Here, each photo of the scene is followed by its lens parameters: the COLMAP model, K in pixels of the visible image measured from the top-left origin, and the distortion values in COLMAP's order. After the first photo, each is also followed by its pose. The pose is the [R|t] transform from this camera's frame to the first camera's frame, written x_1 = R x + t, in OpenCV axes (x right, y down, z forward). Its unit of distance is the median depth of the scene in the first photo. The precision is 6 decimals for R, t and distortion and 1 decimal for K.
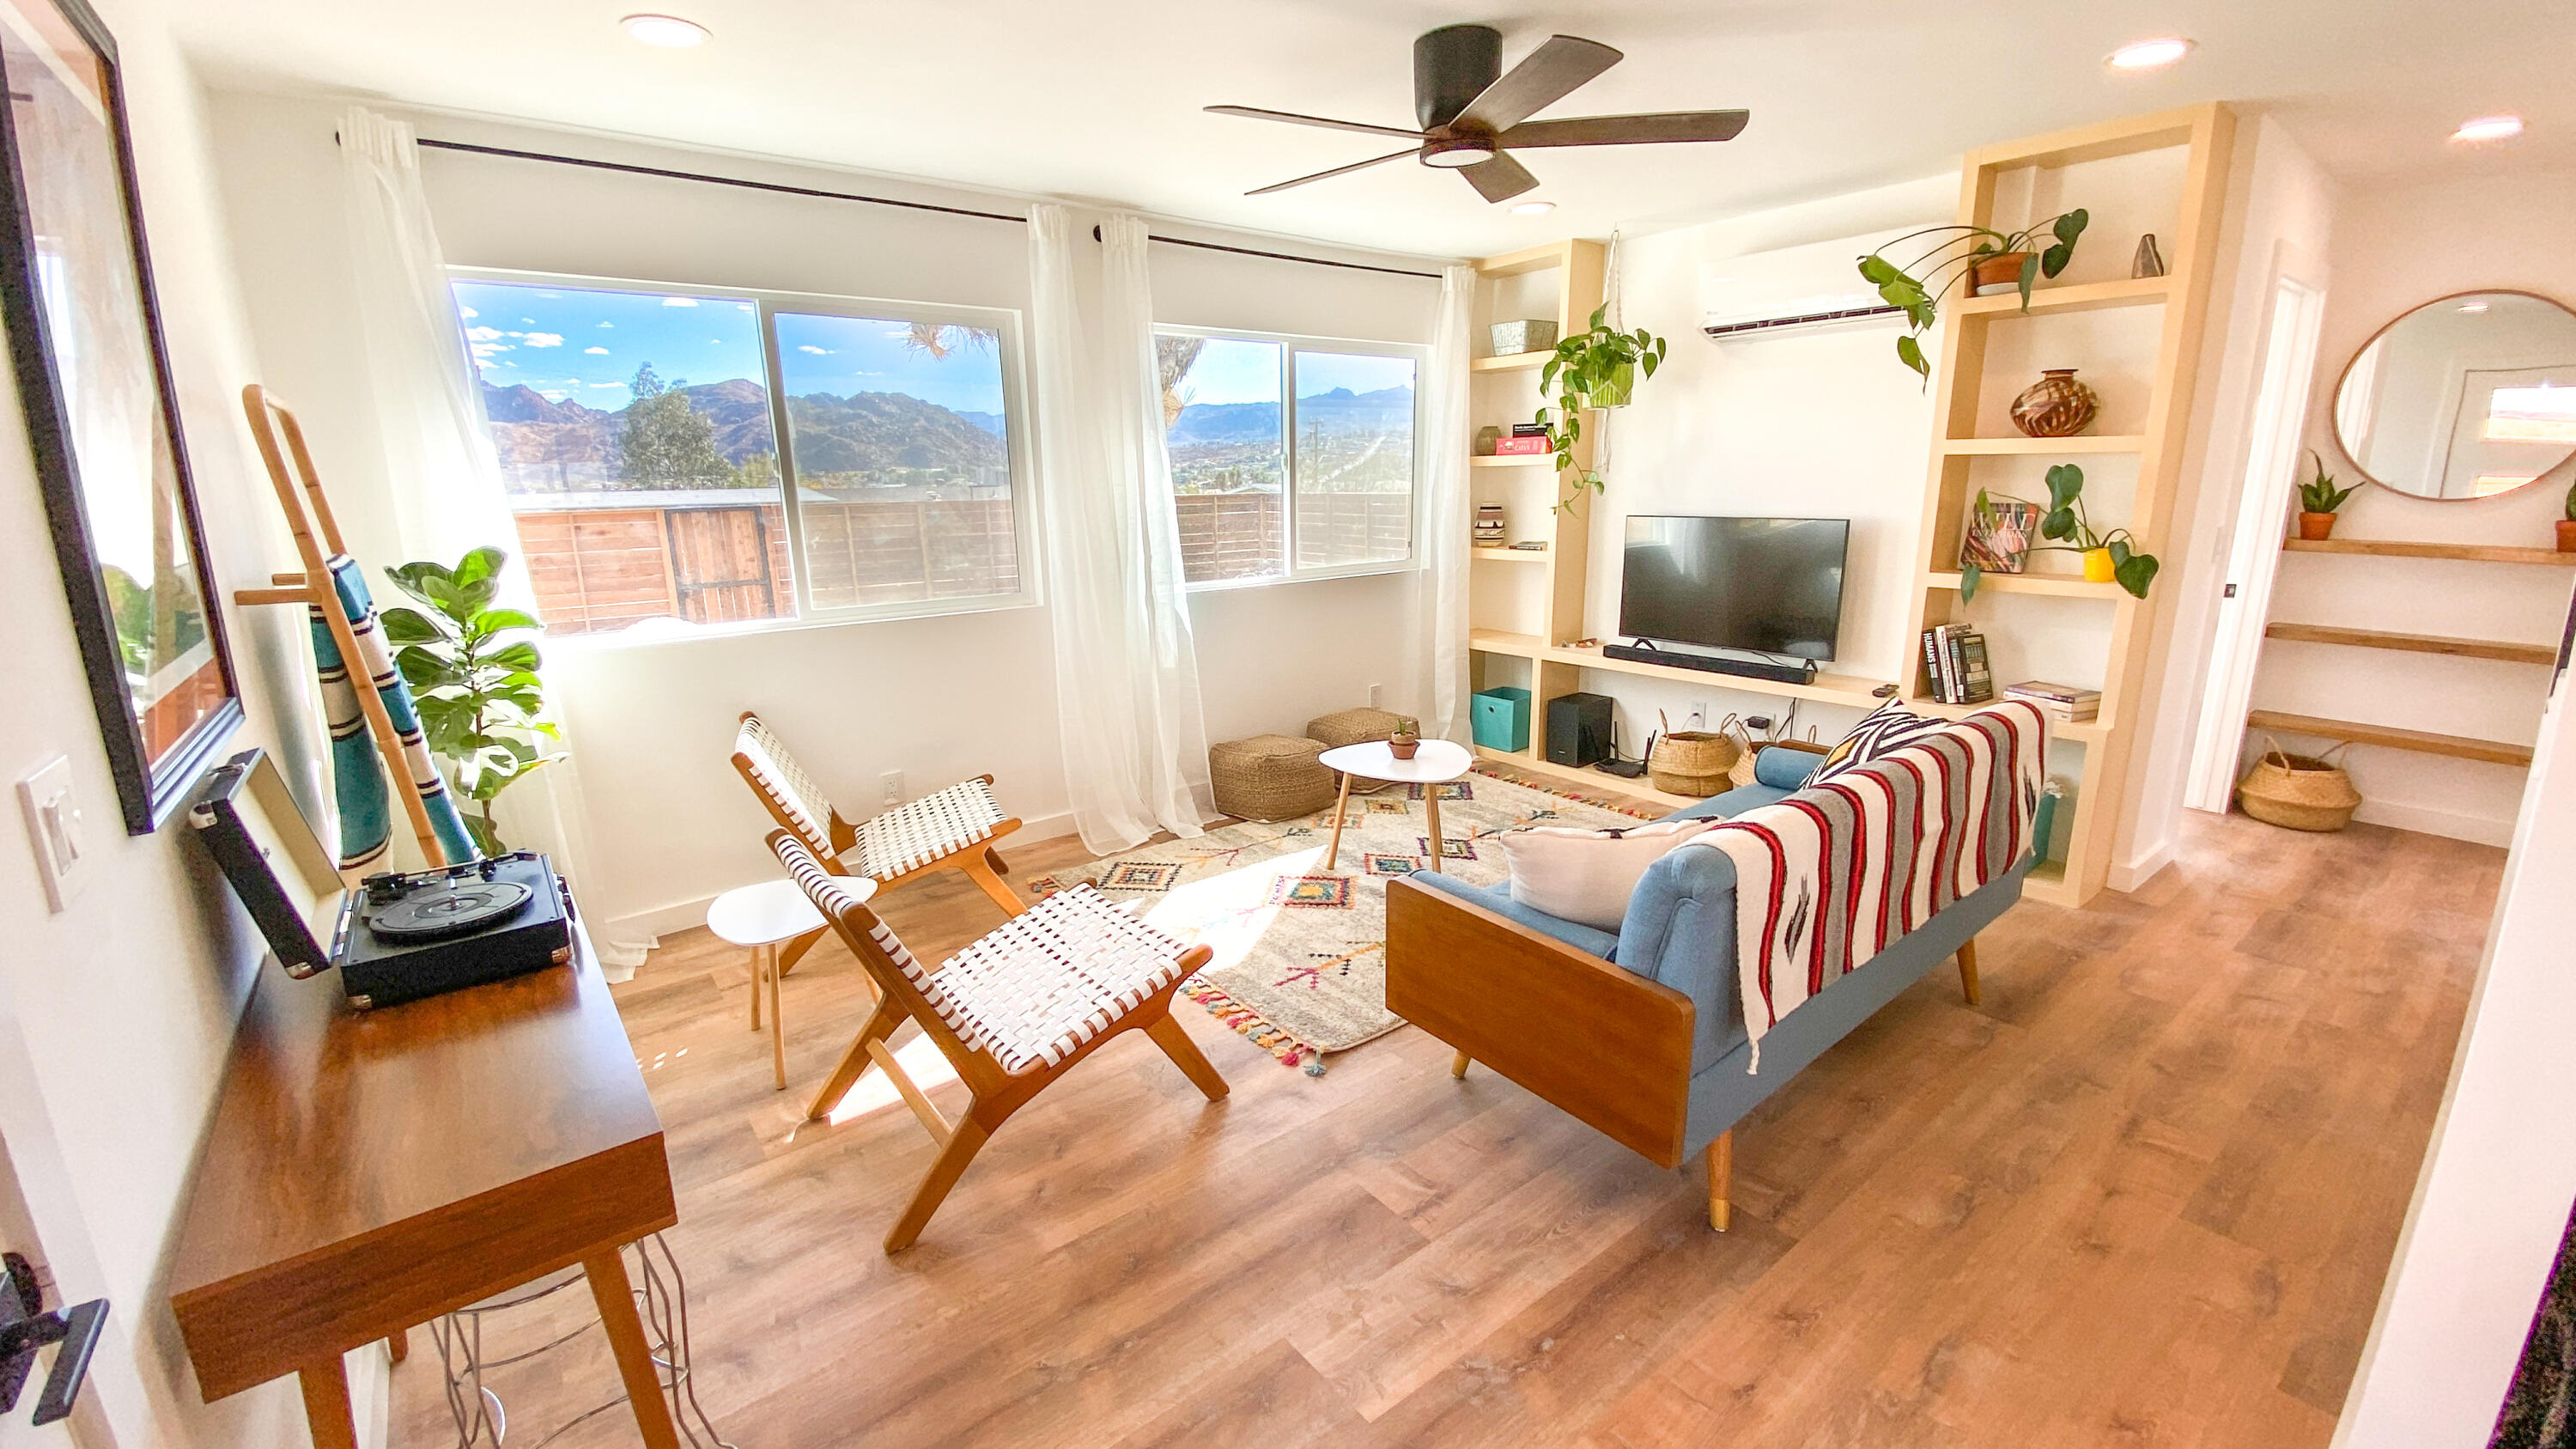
lens RADIAL K [[1035.9, 0, 1265.5], [0, 1035.9, 722.9], [0, 0, 1]] dist [0.024503, -0.023116]
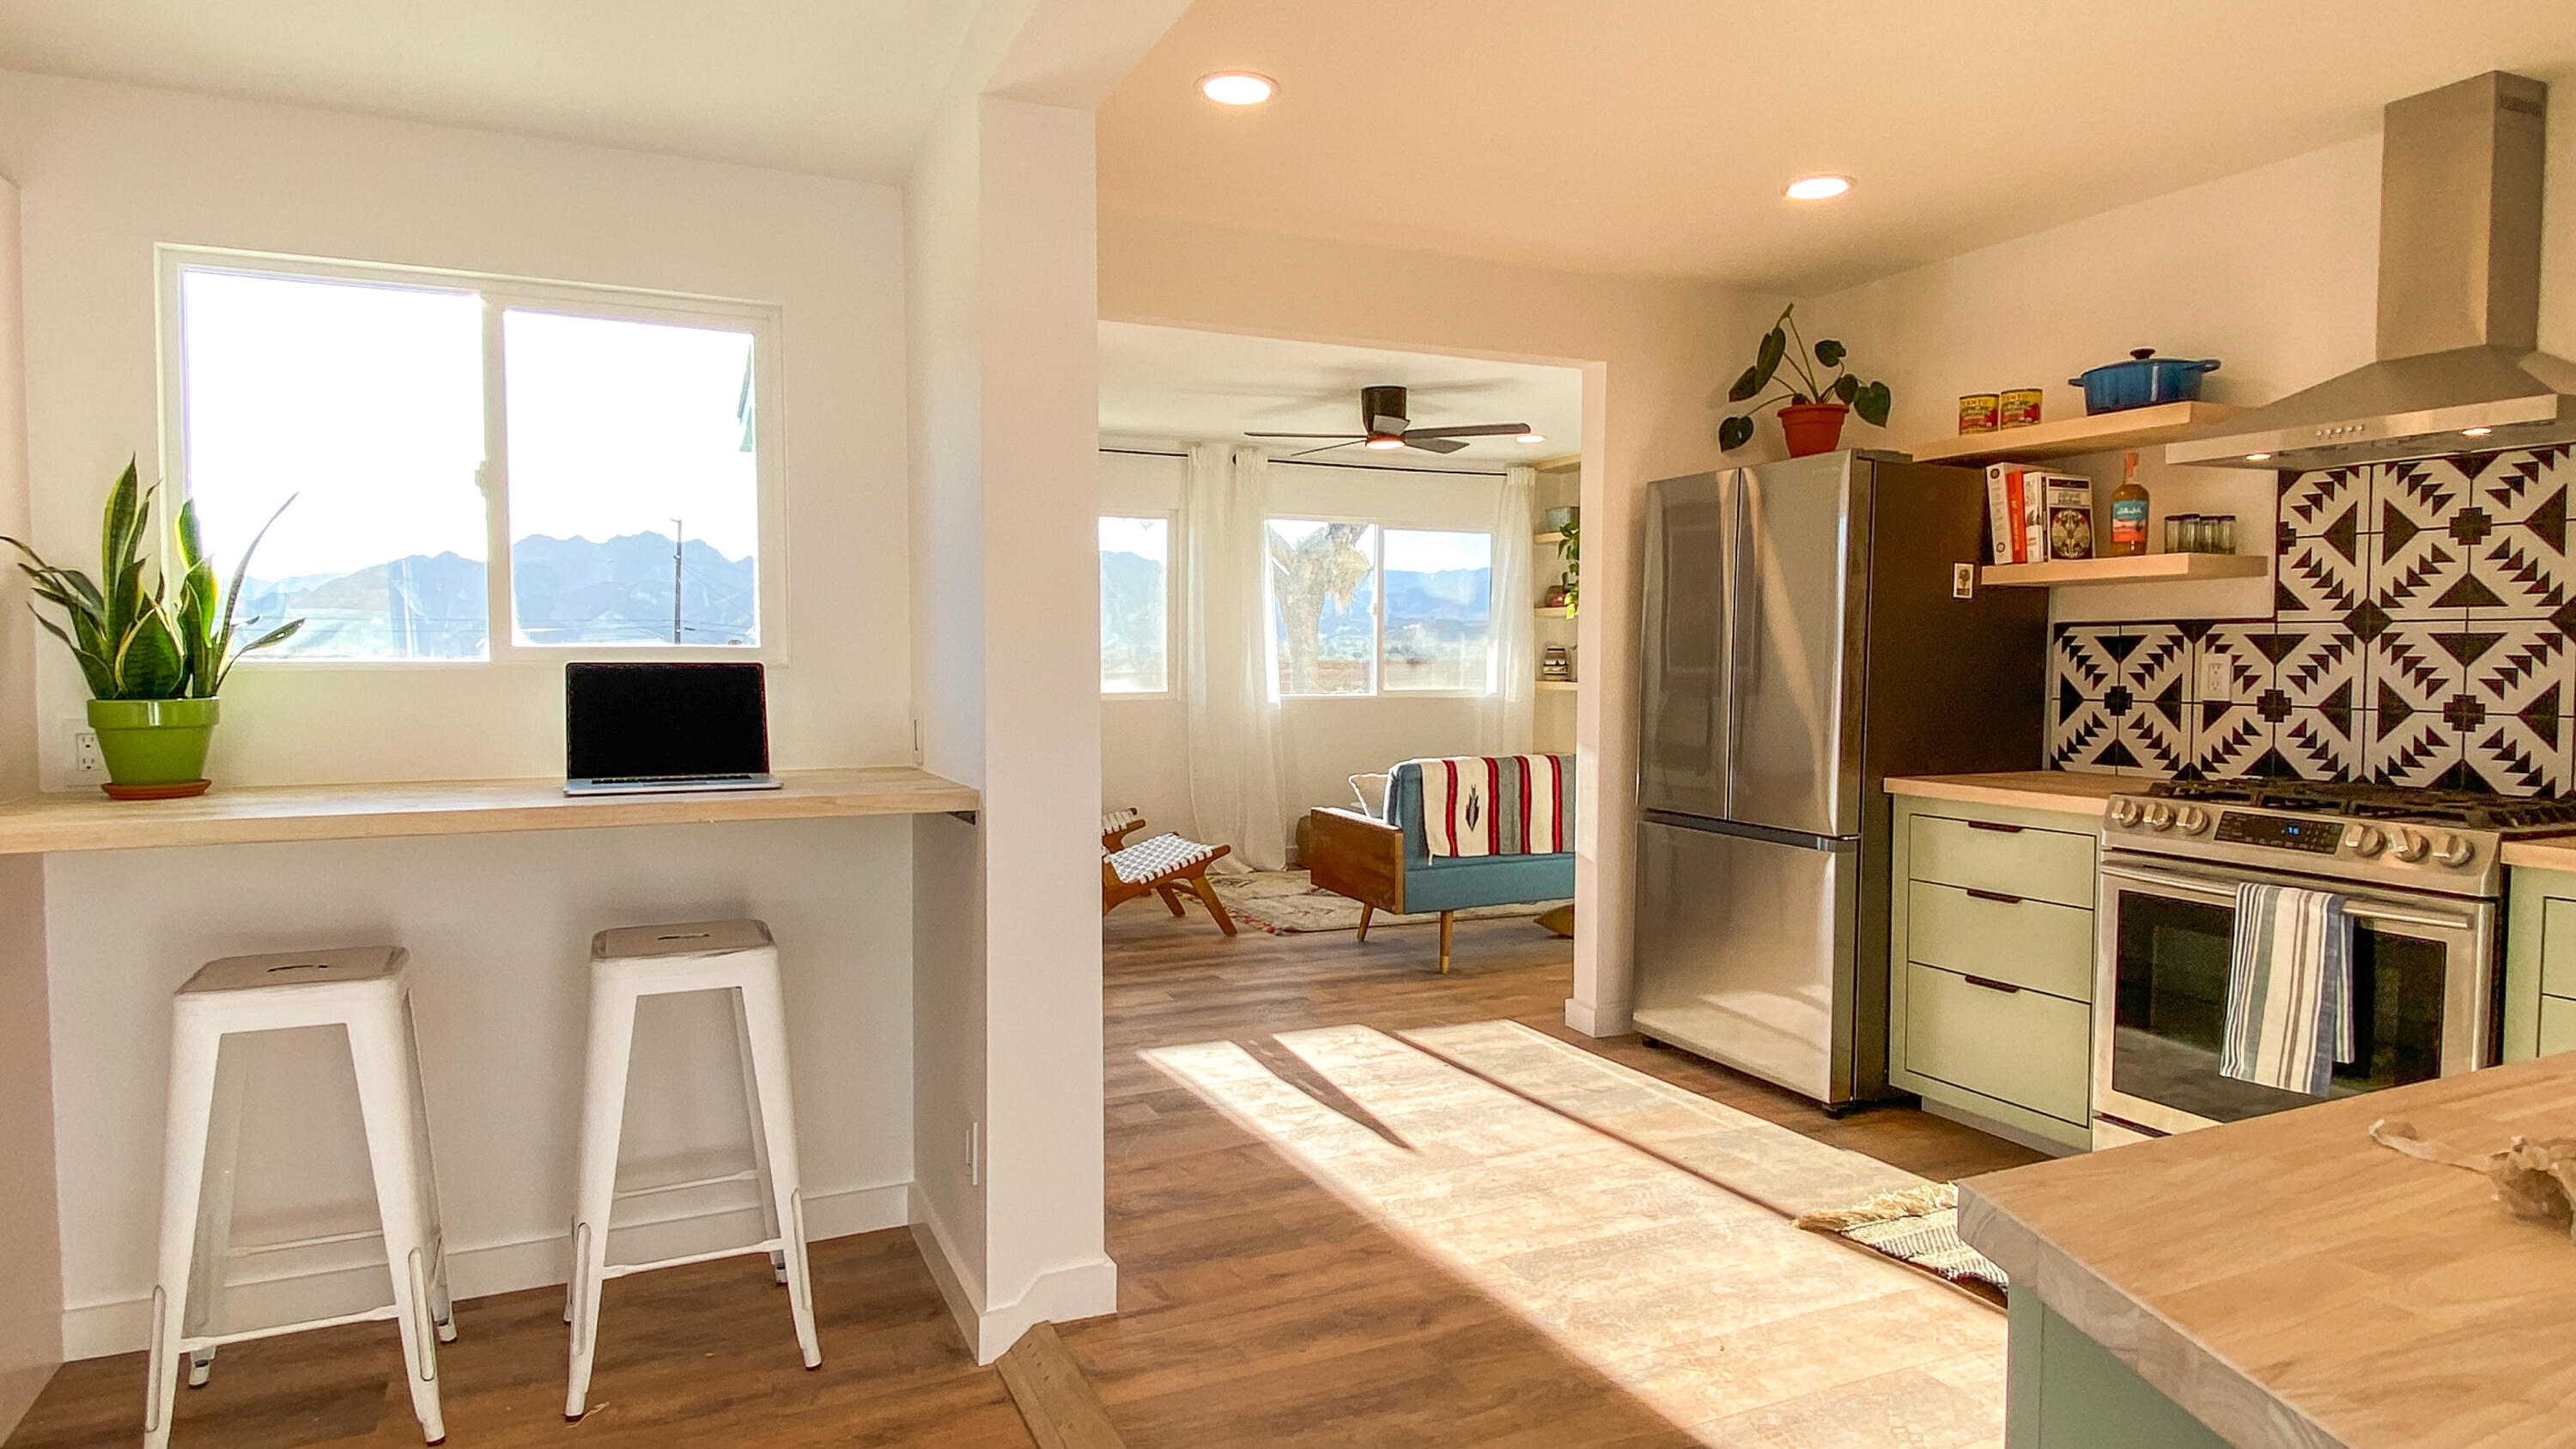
lens RADIAL K [[1454.9, 0, 1239.2], [0, 1454.9, 719.9], [0, 0, 1]] dist [0.038888, -0.042065]
pose [[0.970050, 0.027421, -0.241354, 0.445125], [-0.072346, 0.981130, -0.179302, 0.337556], [0.231883, 0.191393, 0.953729, -1.146426]]
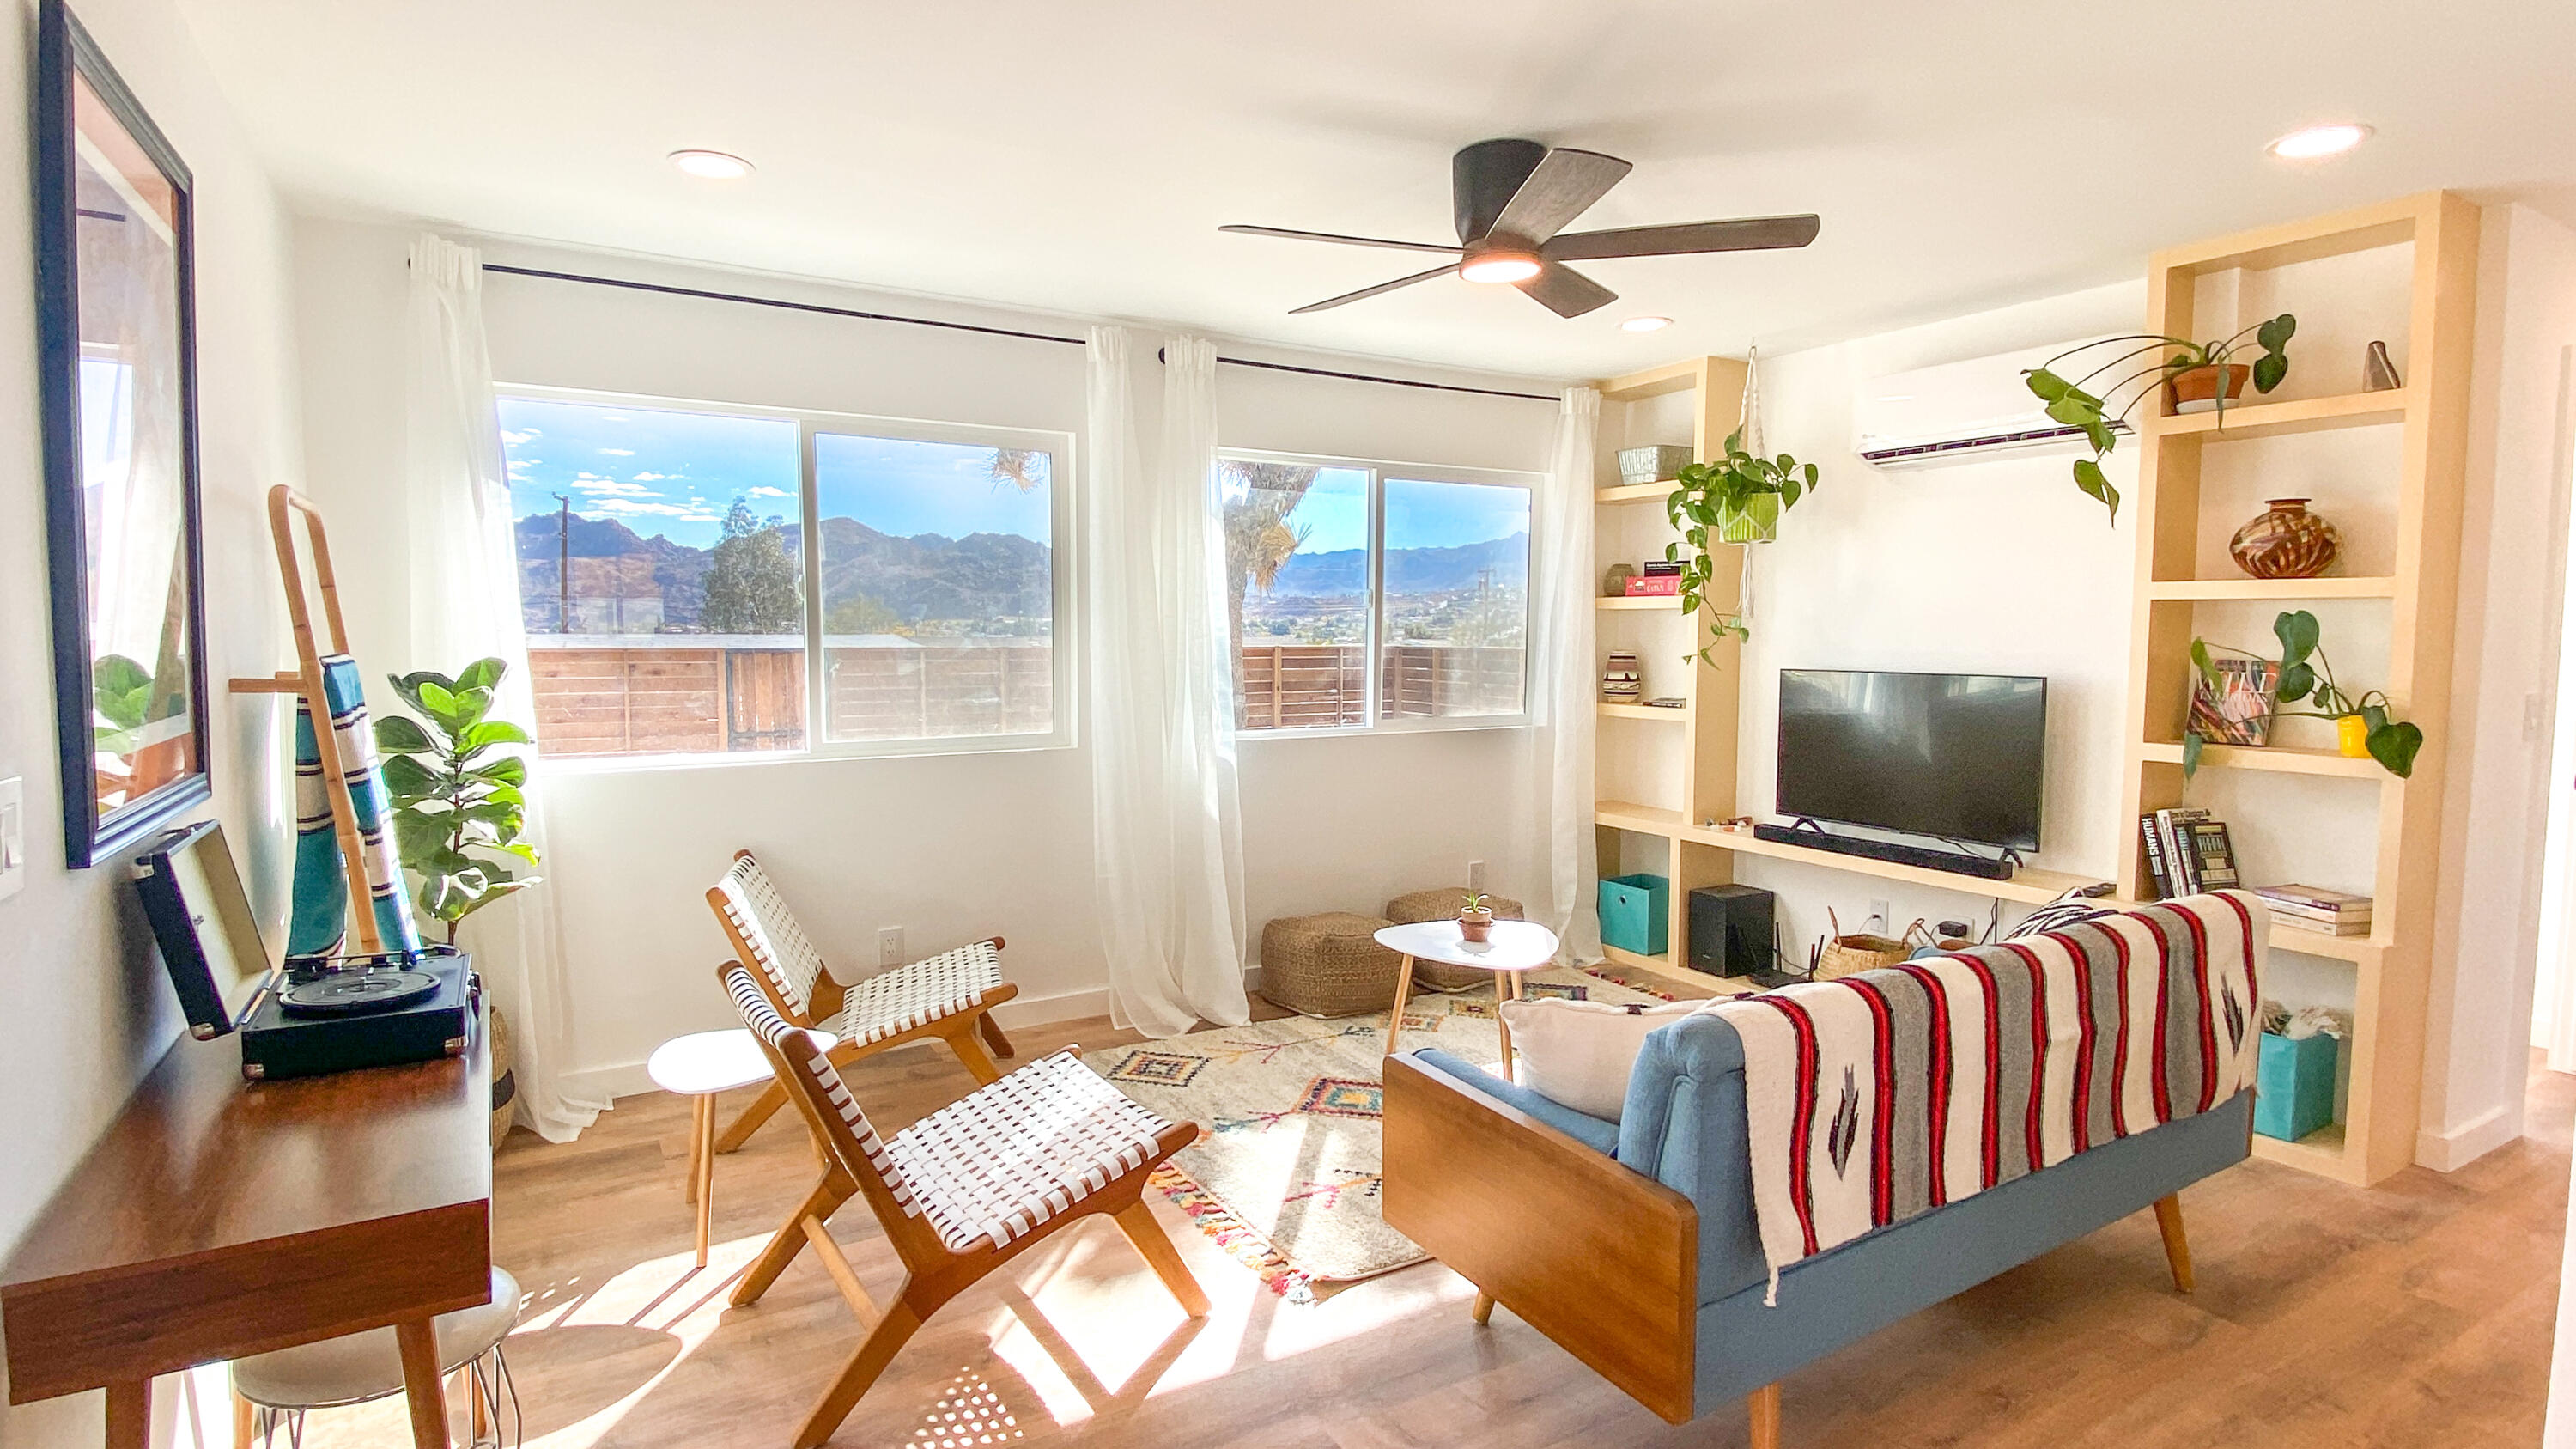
lens RADIAL K [[1273.3, 0, 1257.9], [0, 1273.3, 715.5], [0, 0, 1]] dist [0.028232, -0.024687]
pose [[0.990817, 0.029189, -0.132020, 0.102807], [-0.050782, 0.985271, -0.163283, 0.035803], [0.125309, 0.168488, 0.977706, -0.061478]]
